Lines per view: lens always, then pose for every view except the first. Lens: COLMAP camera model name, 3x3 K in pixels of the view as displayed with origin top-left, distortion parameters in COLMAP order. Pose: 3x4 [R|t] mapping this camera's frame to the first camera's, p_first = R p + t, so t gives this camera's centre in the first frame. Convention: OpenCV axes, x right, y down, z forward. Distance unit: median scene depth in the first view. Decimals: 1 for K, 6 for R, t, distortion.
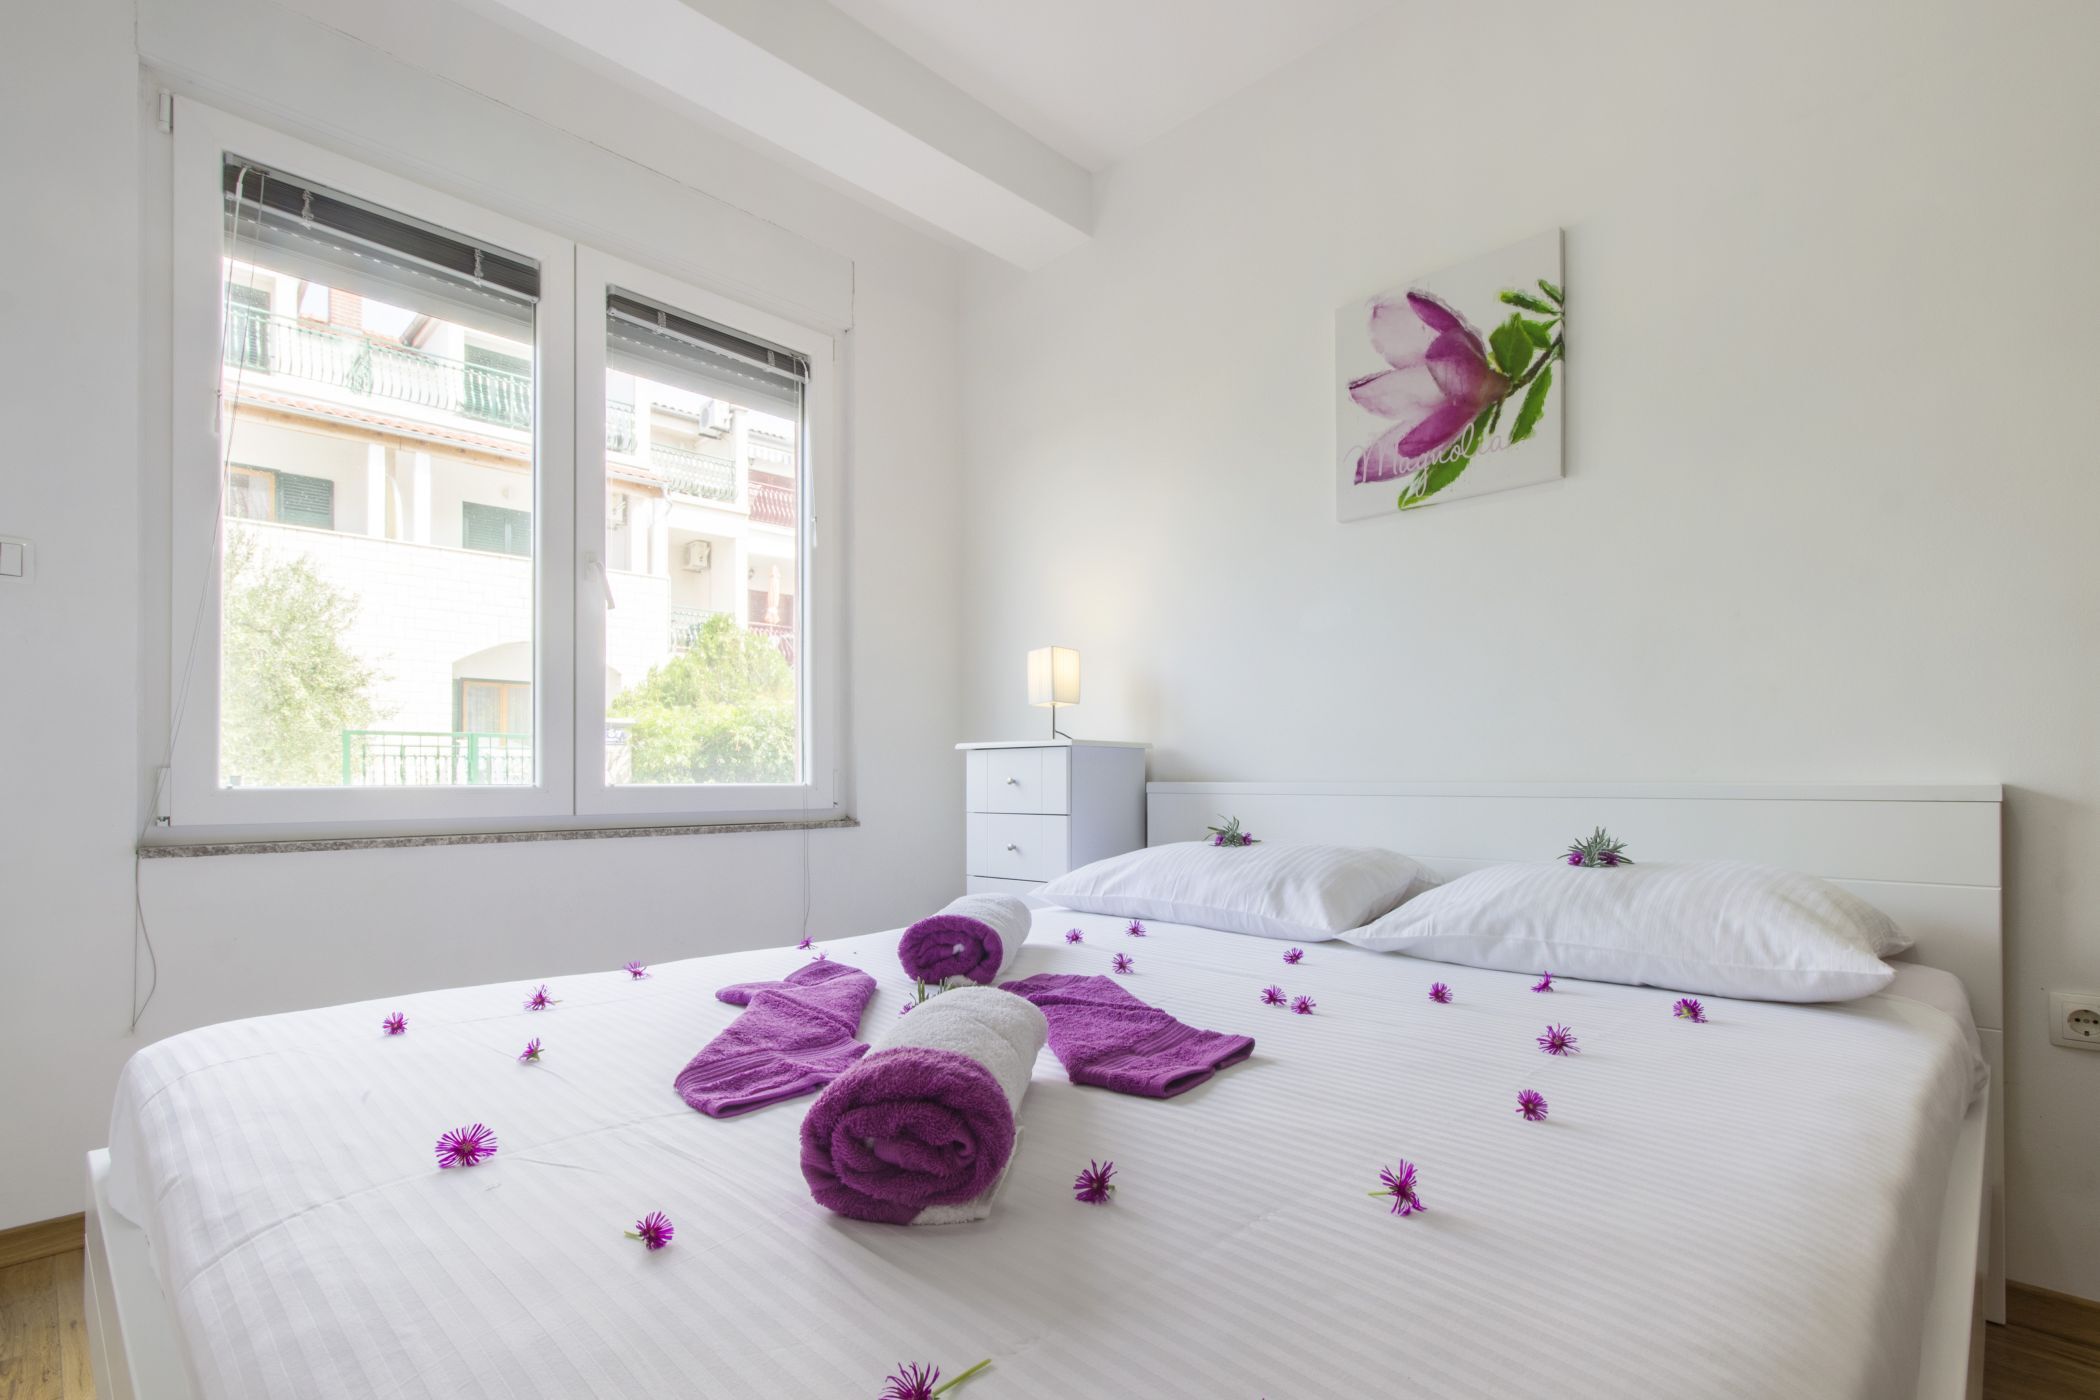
lens RADIAL K [[966.7, 0, 960.7], [0, 966.7, 757.5], [0, 0, 1]] dist [0.000575, 0.000953]
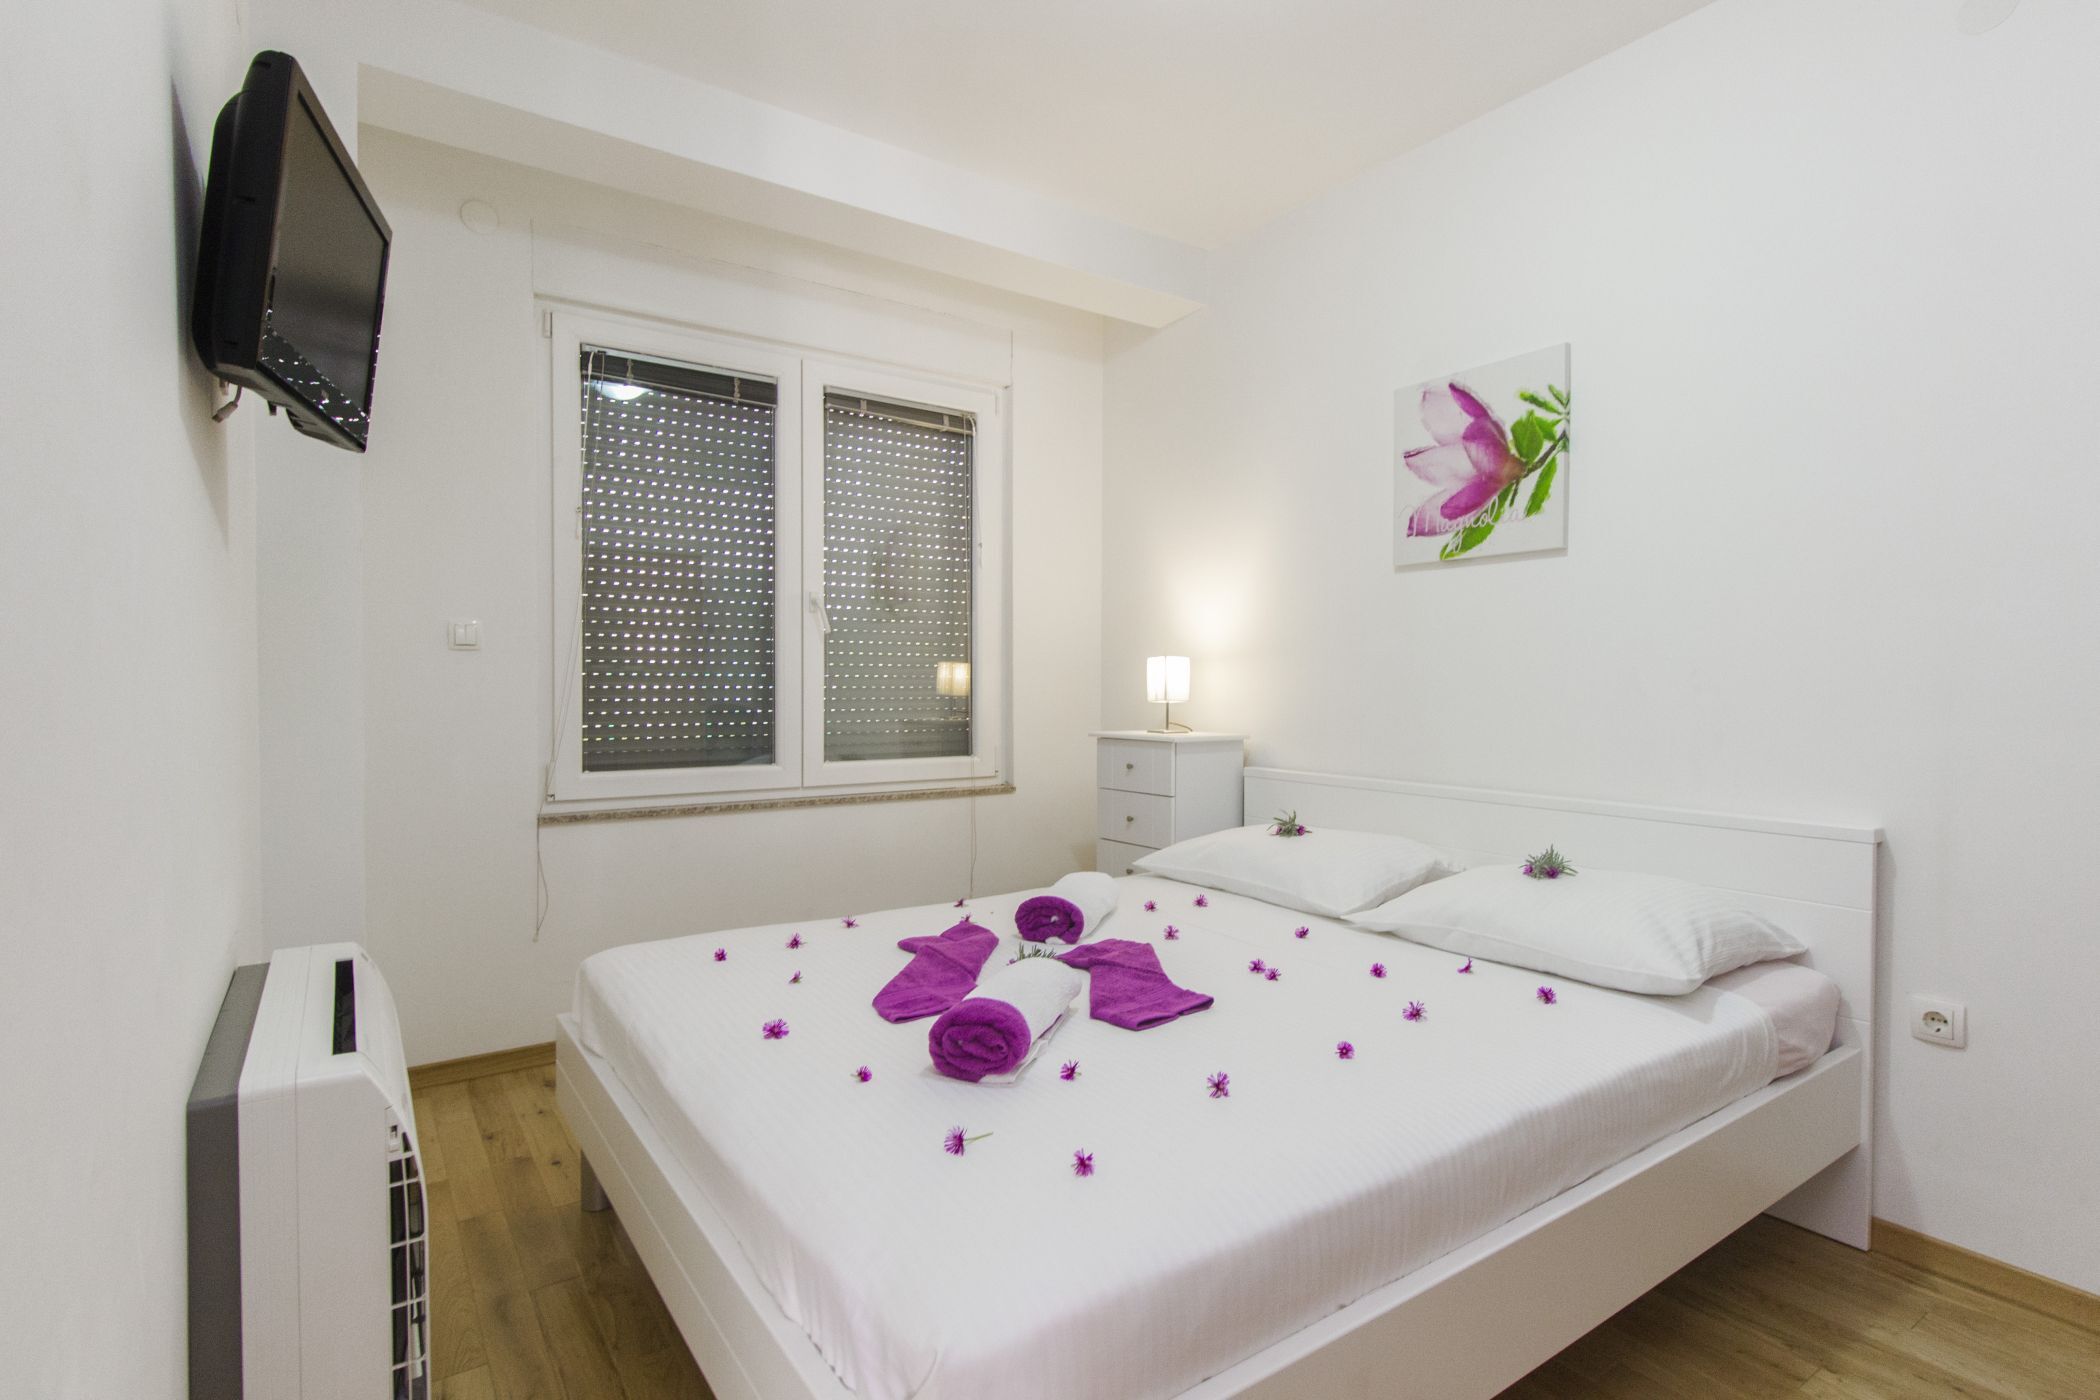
lens RADIAL K [[1017.9, 0, 969.7], [0, 1017.9, 642.2], [0, 0, 1]] dist [-0.001128, 0.001692]
pose [[0.981279, 0.001098, -0.192587, 0.121854], [-0.000171, 0.999988, 0.004831, -0.168642], [0.192590, -0.004708, 0.981268, -0.406875]]
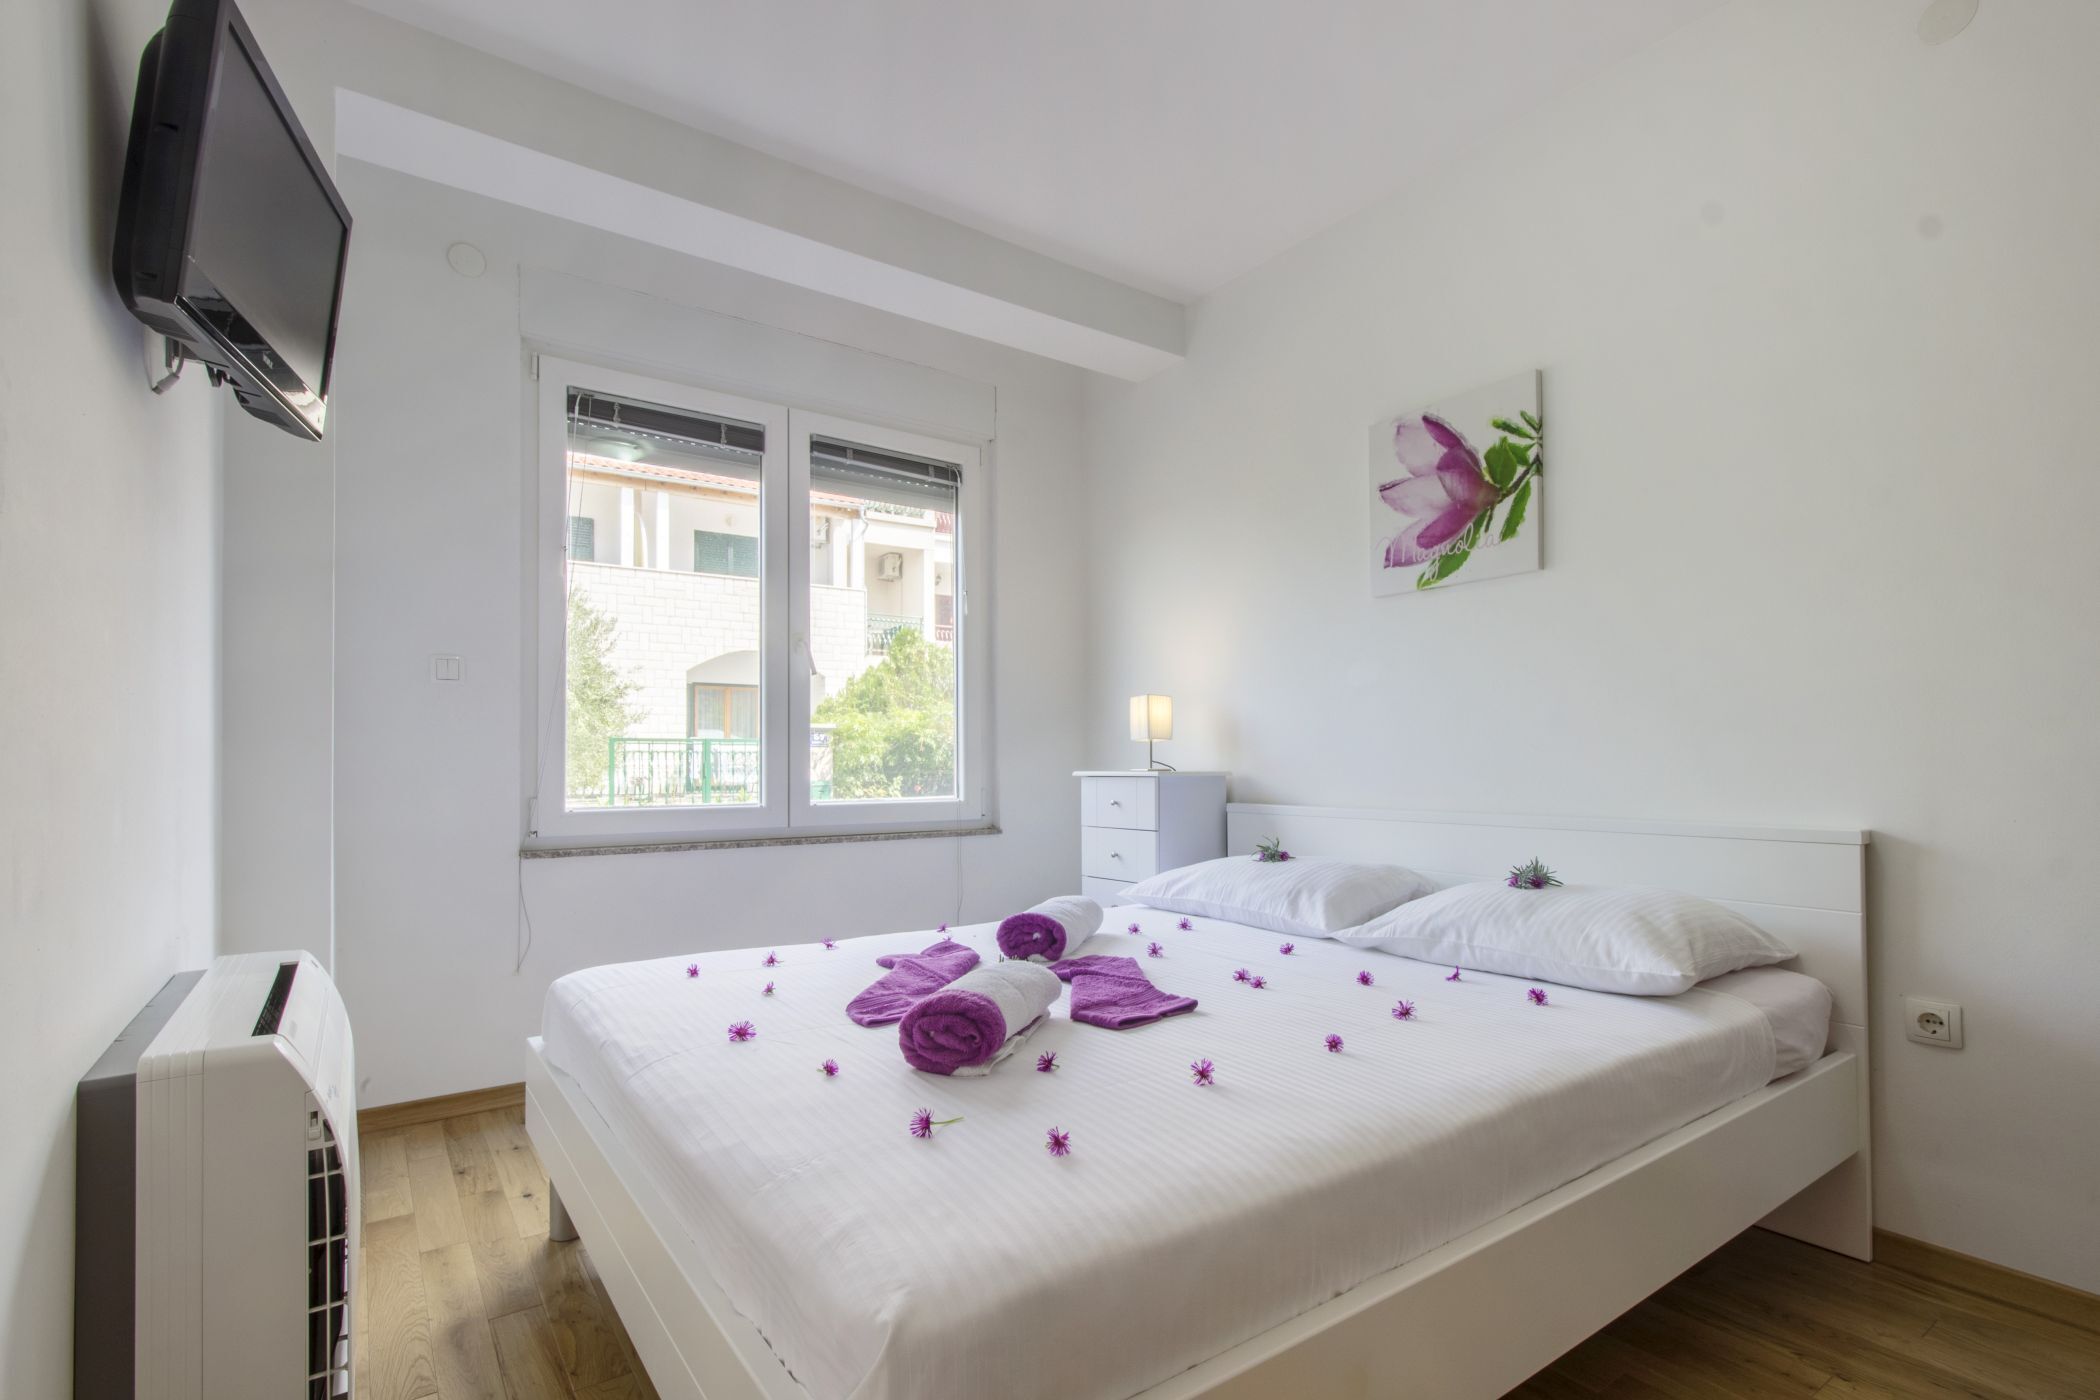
lens RADIAL K [[966.7, 0, 978.0], [0, 966.7, 710.9], [0, 0, 1]] dist [0.000575, 0.000953]
pose [[0.983360, -0.010582, -0.181358, 0.128301], [0.006296, 0.999688, -0.024192, -0.078866], [0.181558, 0.022648, 0.983119, -0.339094]]
